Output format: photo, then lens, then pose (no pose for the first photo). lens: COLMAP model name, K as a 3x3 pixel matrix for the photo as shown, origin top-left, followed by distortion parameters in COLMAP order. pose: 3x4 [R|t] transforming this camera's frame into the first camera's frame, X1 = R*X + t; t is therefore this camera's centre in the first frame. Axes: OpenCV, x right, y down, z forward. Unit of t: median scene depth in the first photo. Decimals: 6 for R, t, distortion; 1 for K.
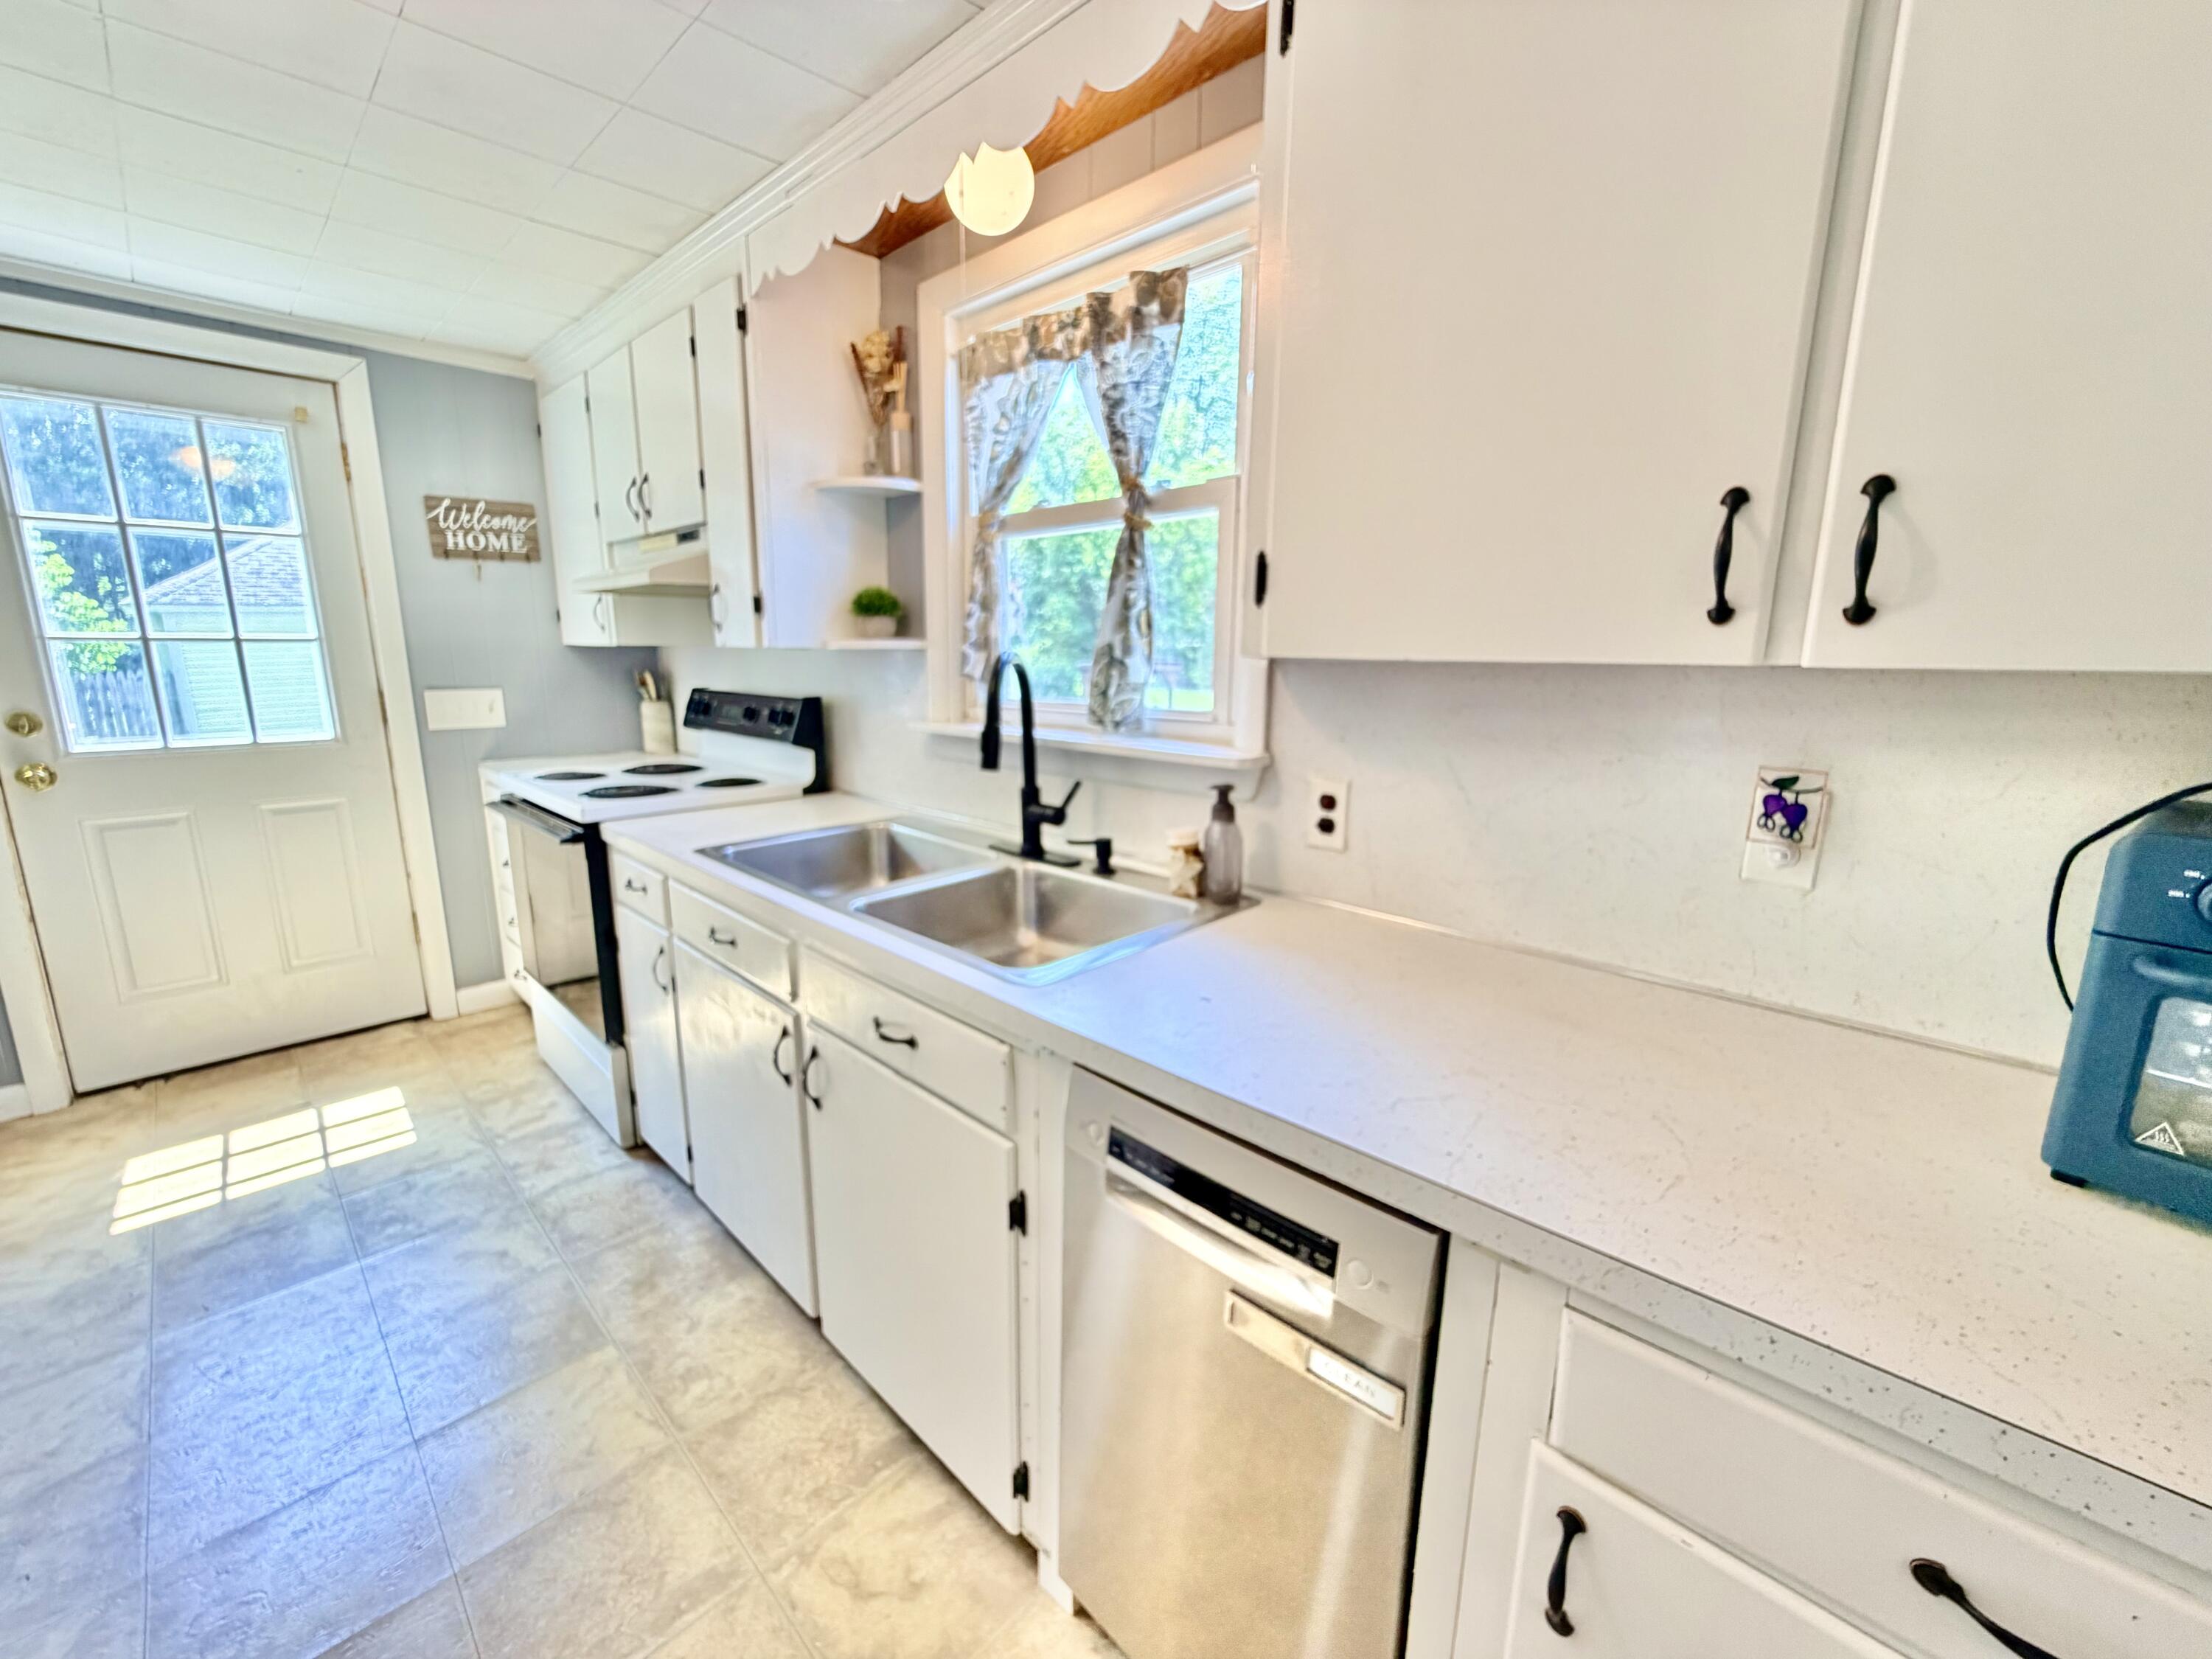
lens RADIAL K [[878.5, 0, 1101.8], [0, 878.5, 829.4], [0, 0, 1]] dist [-0.000686, 0.000239]
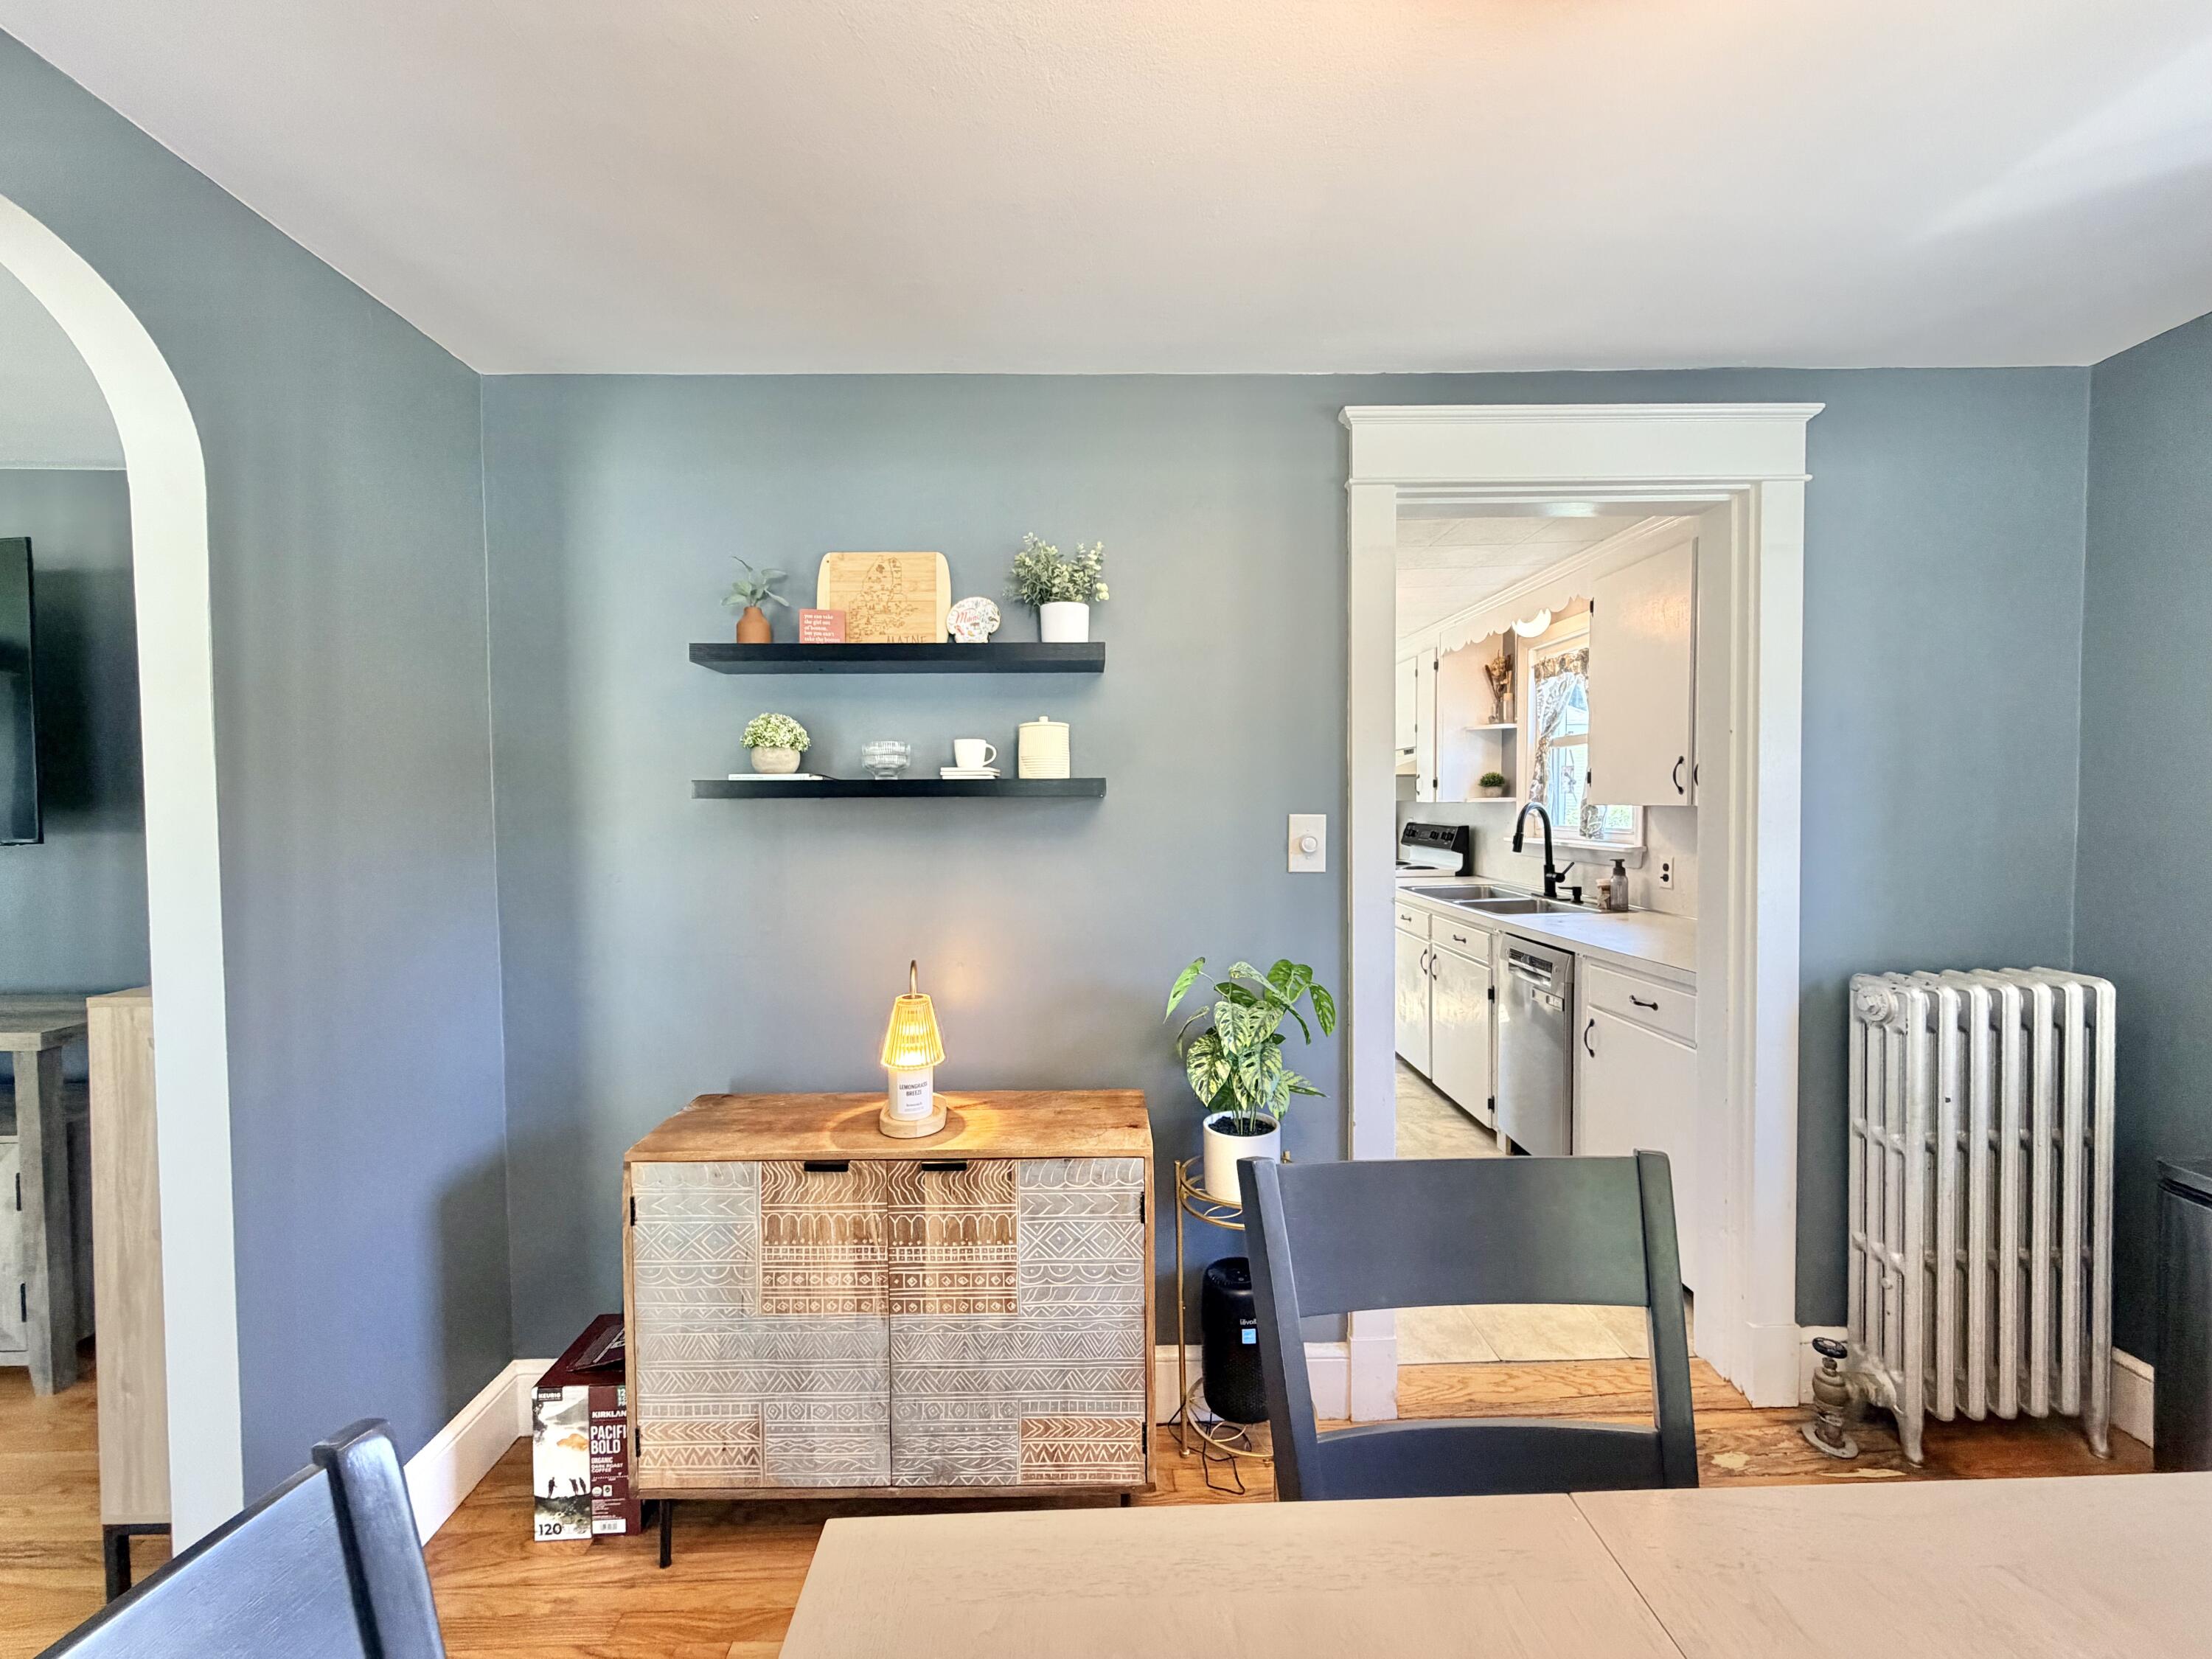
lens RADIAL K [[878.5, 0, 1100.9], [0, 878.5, 823.6], [0, 0, 1]] dist [-0.000686, 0.000239]
pose [[0.709321, -0.000392, -0.704886, 0.753203], [-0.121454, 0.984976, -0.122765, 0.286678], [0.694344, 0.172691, 0.698616, -1.470904]]
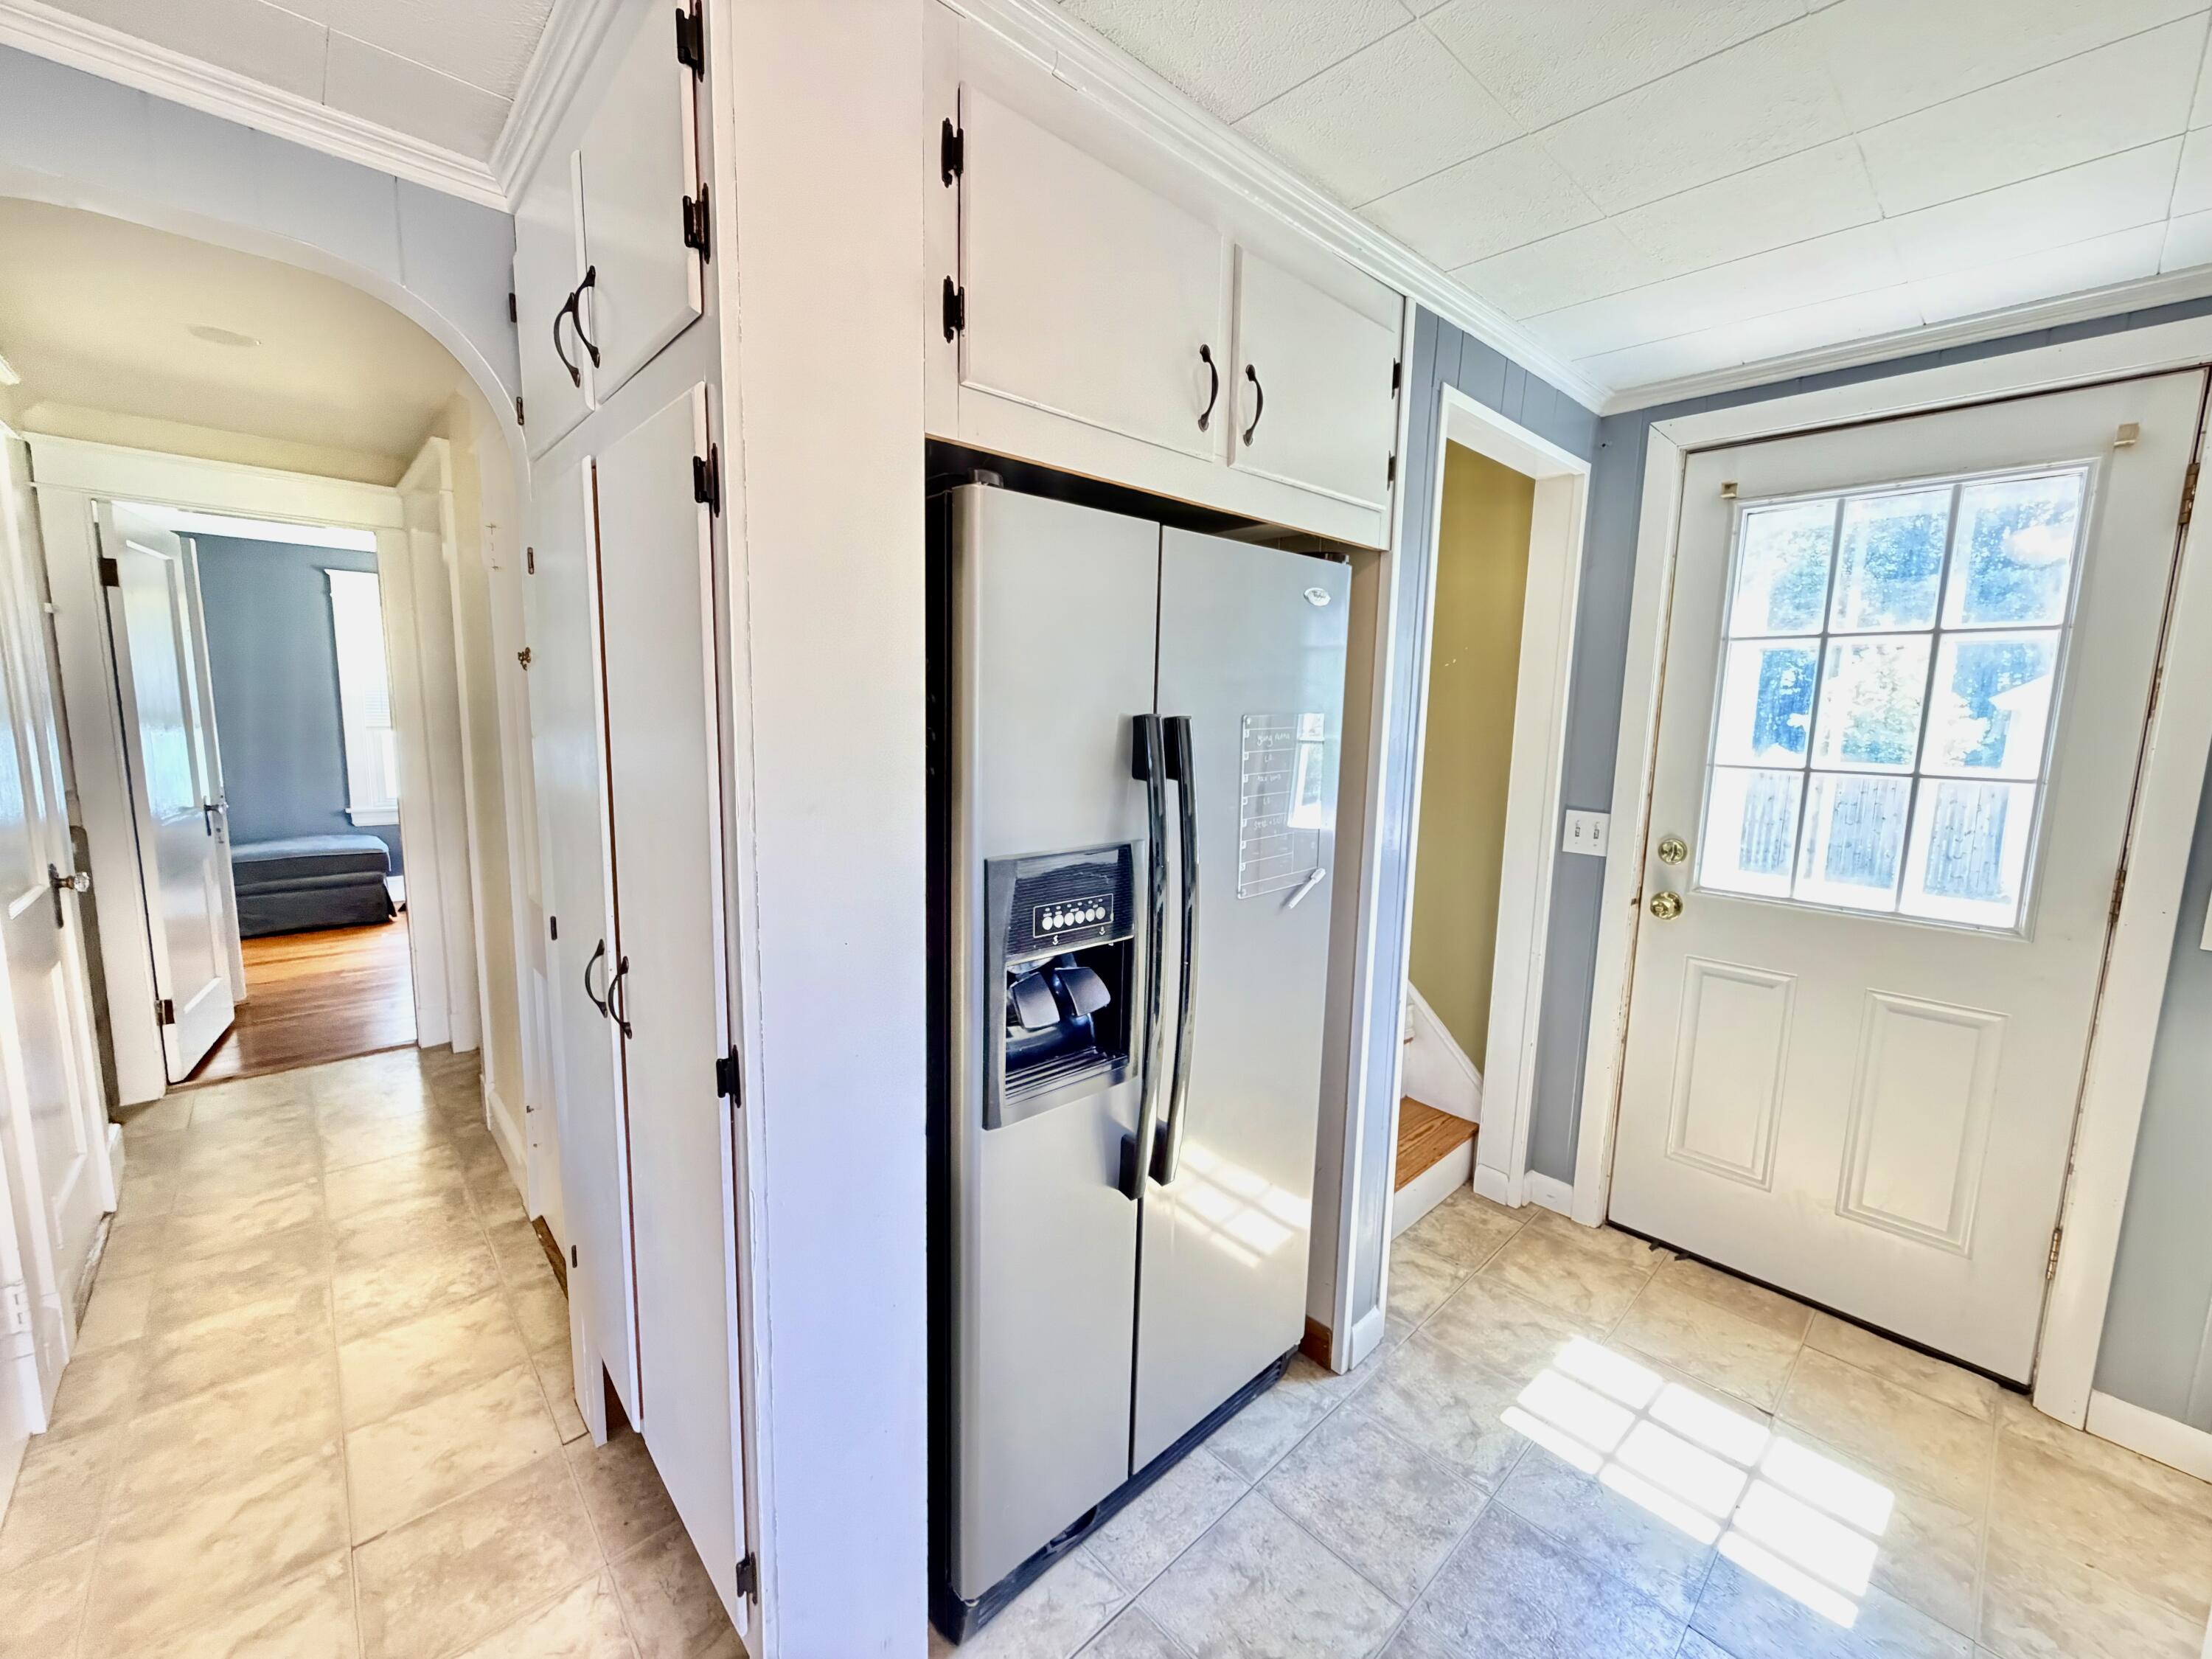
lens RADIAL K [[878.5, 0, 1100.1], [0, 878.5, 817.1], [0, 0, 1]] dist [-0.000686, 0.000239]
pose [[-0.070736, 0.118714, -0.990406, -0.176472], [-0.212688, 0.968265, 0.131250, -0.117984], [0.974556, 0.219932, -0.043242, 0.327116]]
